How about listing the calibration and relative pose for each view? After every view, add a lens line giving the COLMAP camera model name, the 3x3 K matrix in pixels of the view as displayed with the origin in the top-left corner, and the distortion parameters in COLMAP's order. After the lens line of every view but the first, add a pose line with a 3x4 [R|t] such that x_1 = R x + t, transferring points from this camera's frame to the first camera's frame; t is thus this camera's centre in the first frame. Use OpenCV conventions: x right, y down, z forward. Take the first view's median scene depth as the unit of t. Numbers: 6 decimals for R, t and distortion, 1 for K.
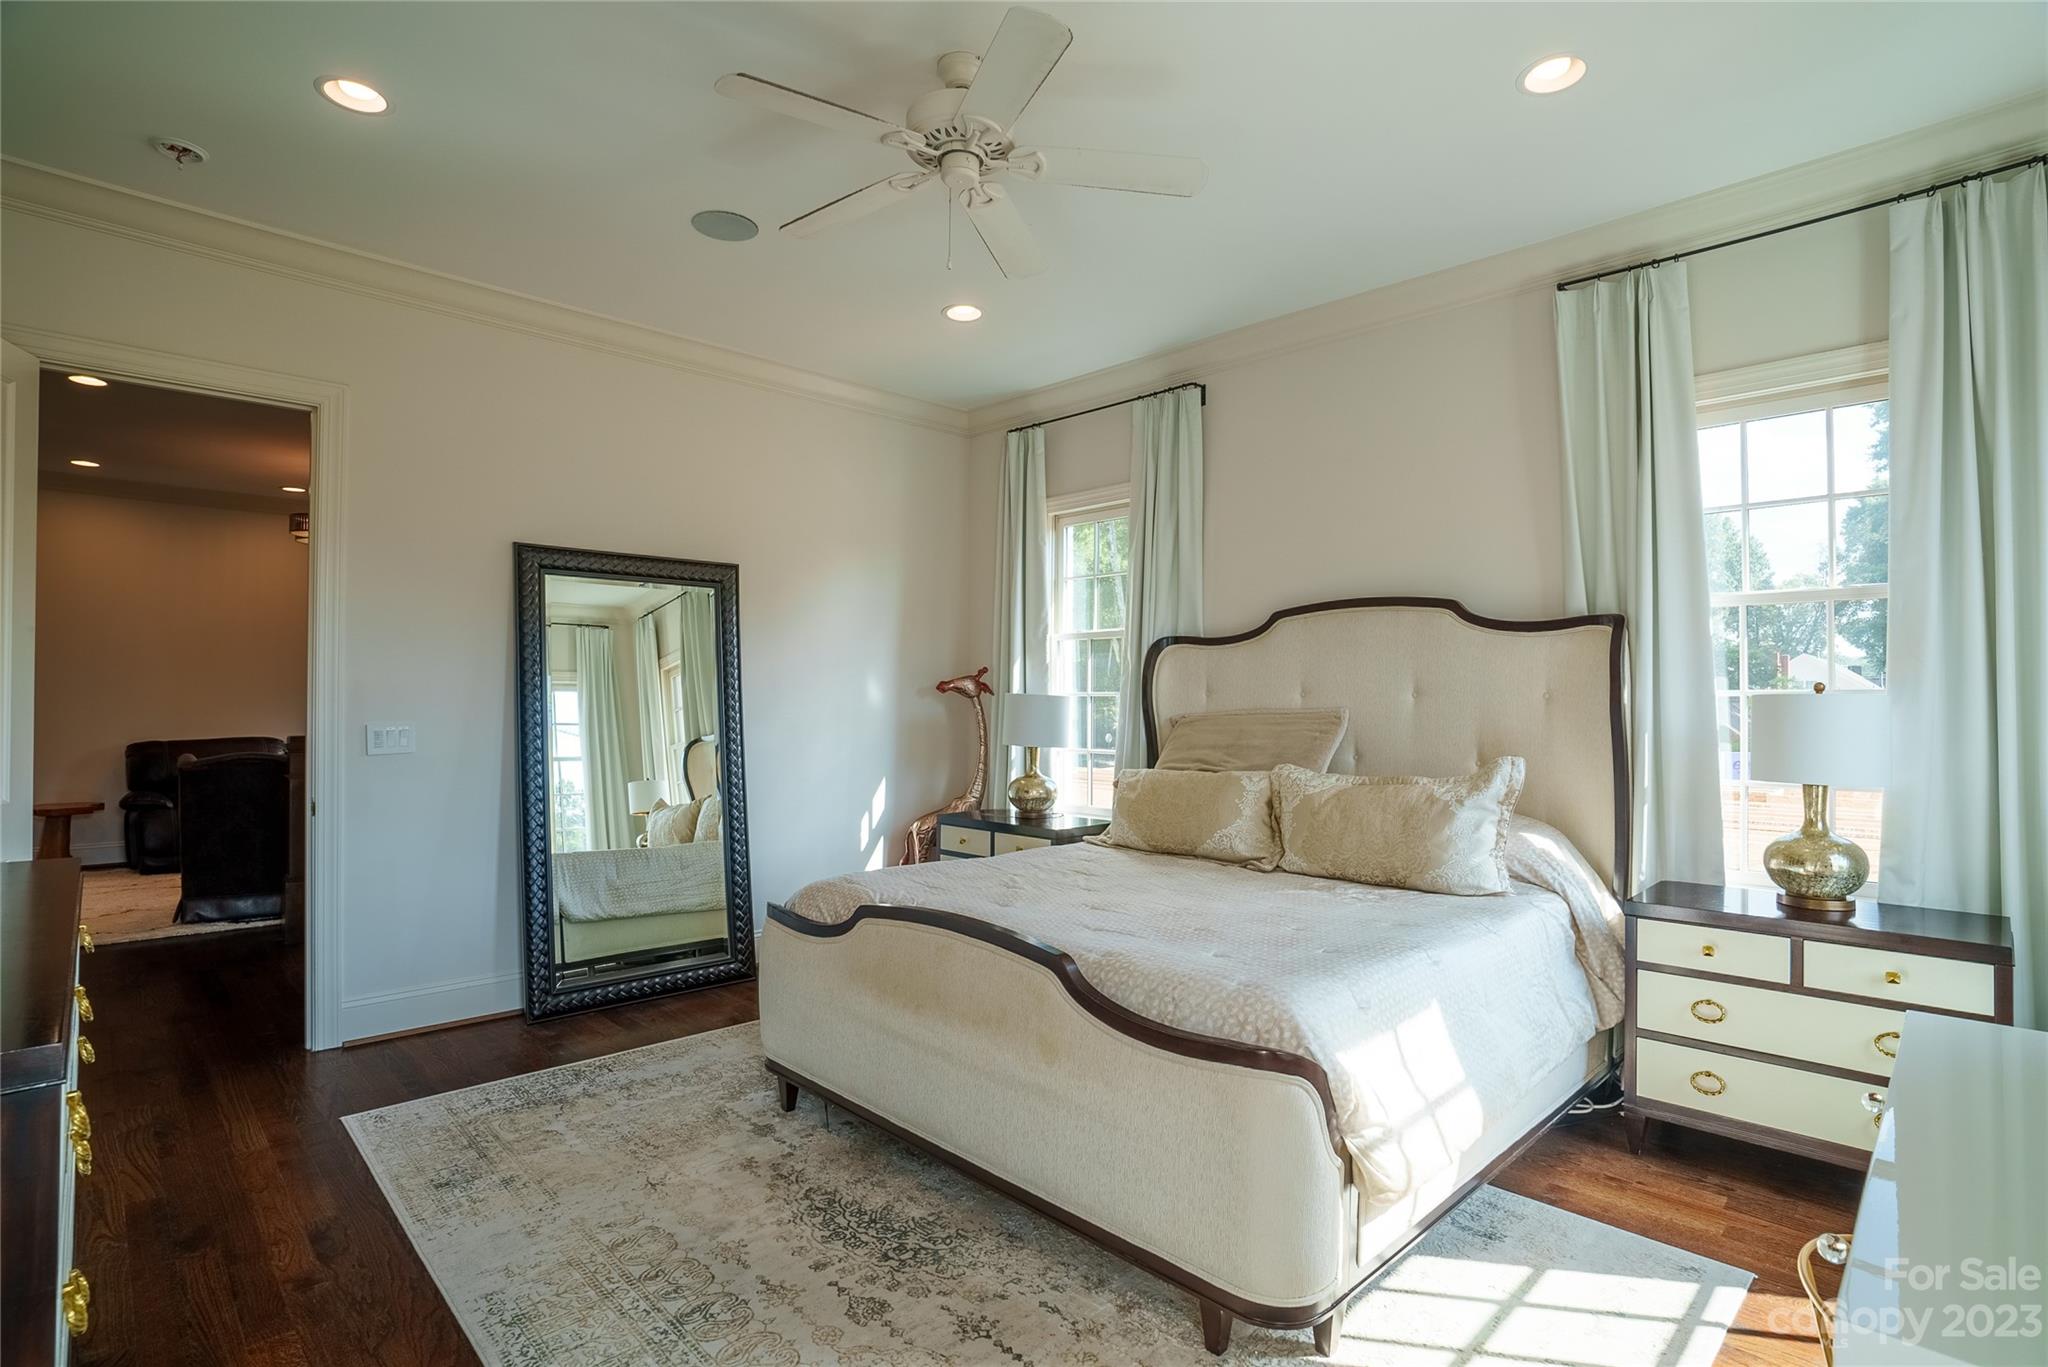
lens RADIAL K [[1002.6, 0, 1034.7], [0, 1002.6, 687.1], [0, 0, 1]] dist [-0.098847, 0.059829]
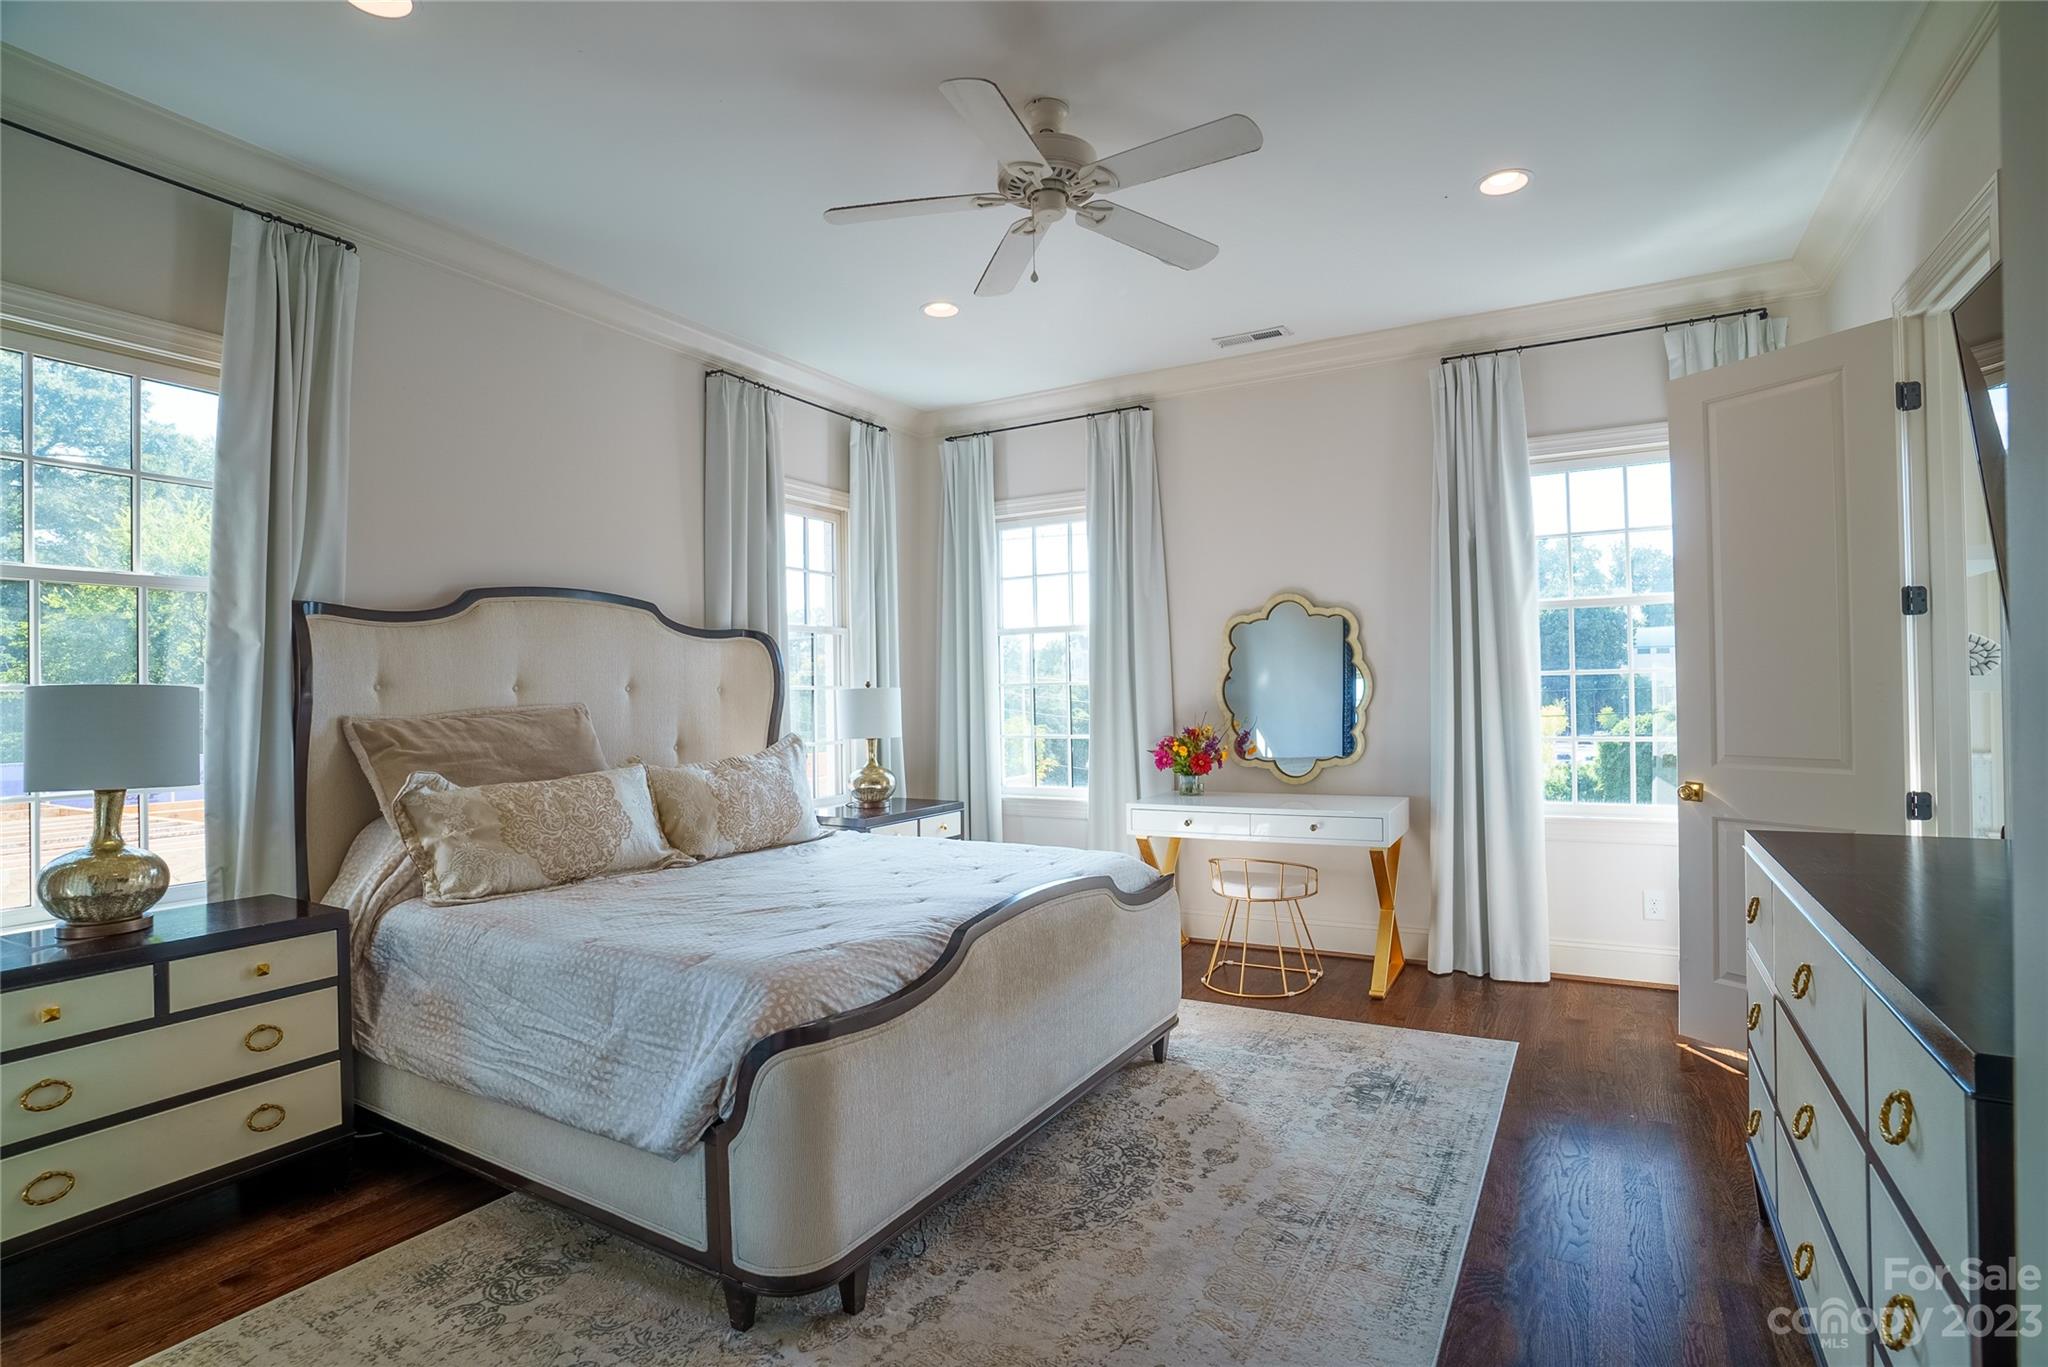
lens RADIAL K [[1002.6, 0, 1034.7], [0, 1002.6, 687.1], [0, 0, 1]] dist [-0.098847, 0.059829]
pose [[-0.264458, 0.012686, 0.964314, -0.892915], [0.012523, 0.999874, -0.009720, 0.025646], [-0.964316, 0.009506, -0.264584, 1.035114]]
